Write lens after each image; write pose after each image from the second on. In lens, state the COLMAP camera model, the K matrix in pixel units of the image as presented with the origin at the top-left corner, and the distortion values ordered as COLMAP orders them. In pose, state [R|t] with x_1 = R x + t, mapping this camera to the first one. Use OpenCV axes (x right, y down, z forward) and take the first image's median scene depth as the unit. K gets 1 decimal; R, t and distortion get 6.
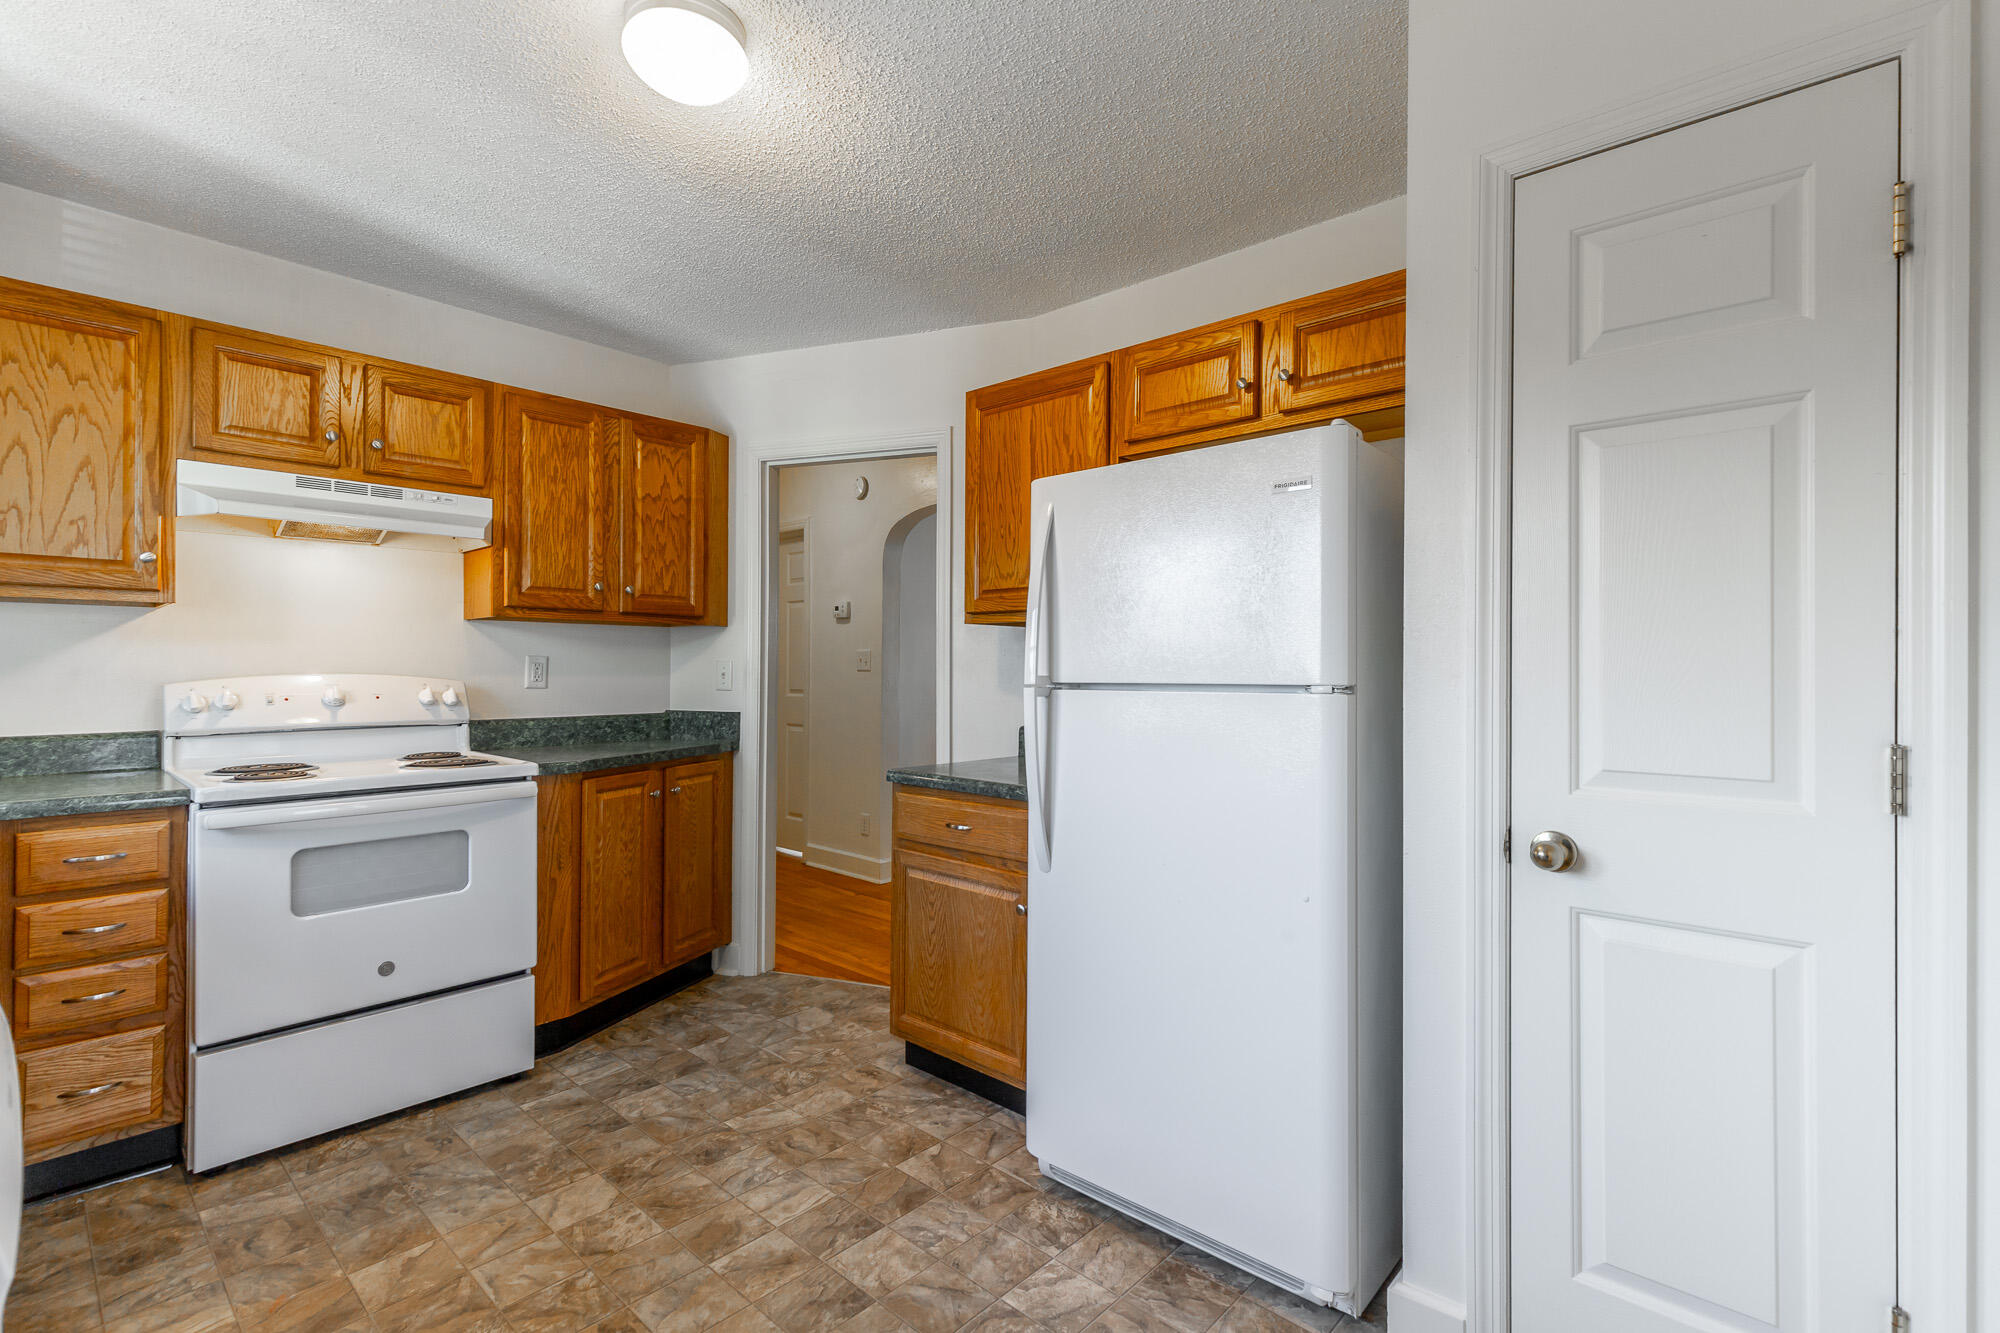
lens RADIAL K [[908.9, 0, 1006.1], [0, 908.9, 660.4], [0, 0, 1]] dist [-0.002324, 0.000649]
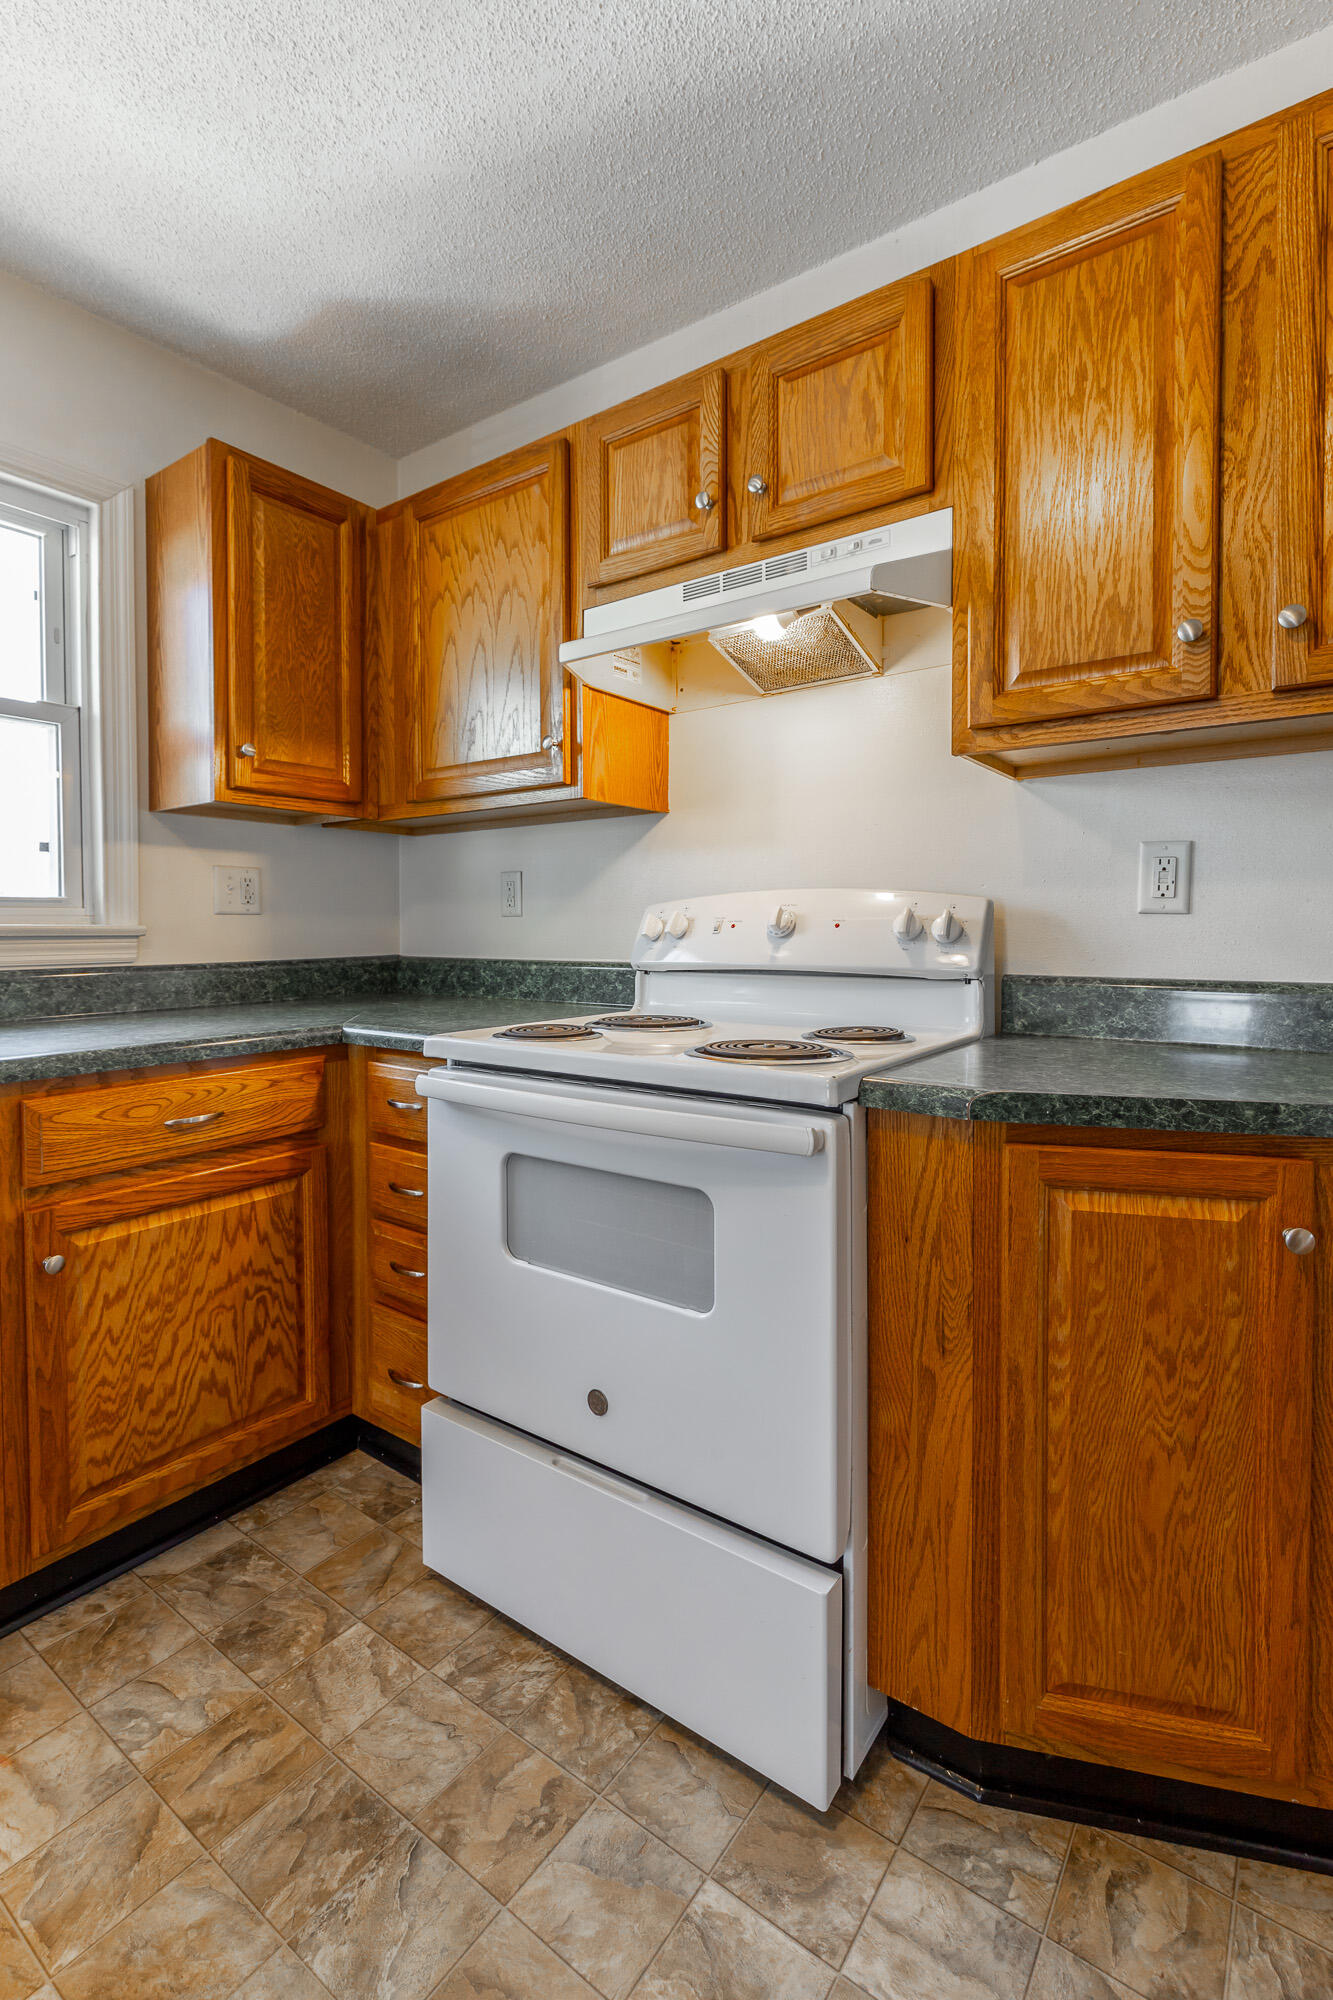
lens RADIAL K [[908.9, 0, 680.5], [0, 908.9, 946.3], [0, 0, 1]] dist [-0.002324, 0.000649]
pose [[0.105669, 0.013145, -0.994314, -0.124557], [0.006283, 0.999884, 0.013886, 0.051713], [0.994382, -0.007715, 0.105574, 0.947556]]
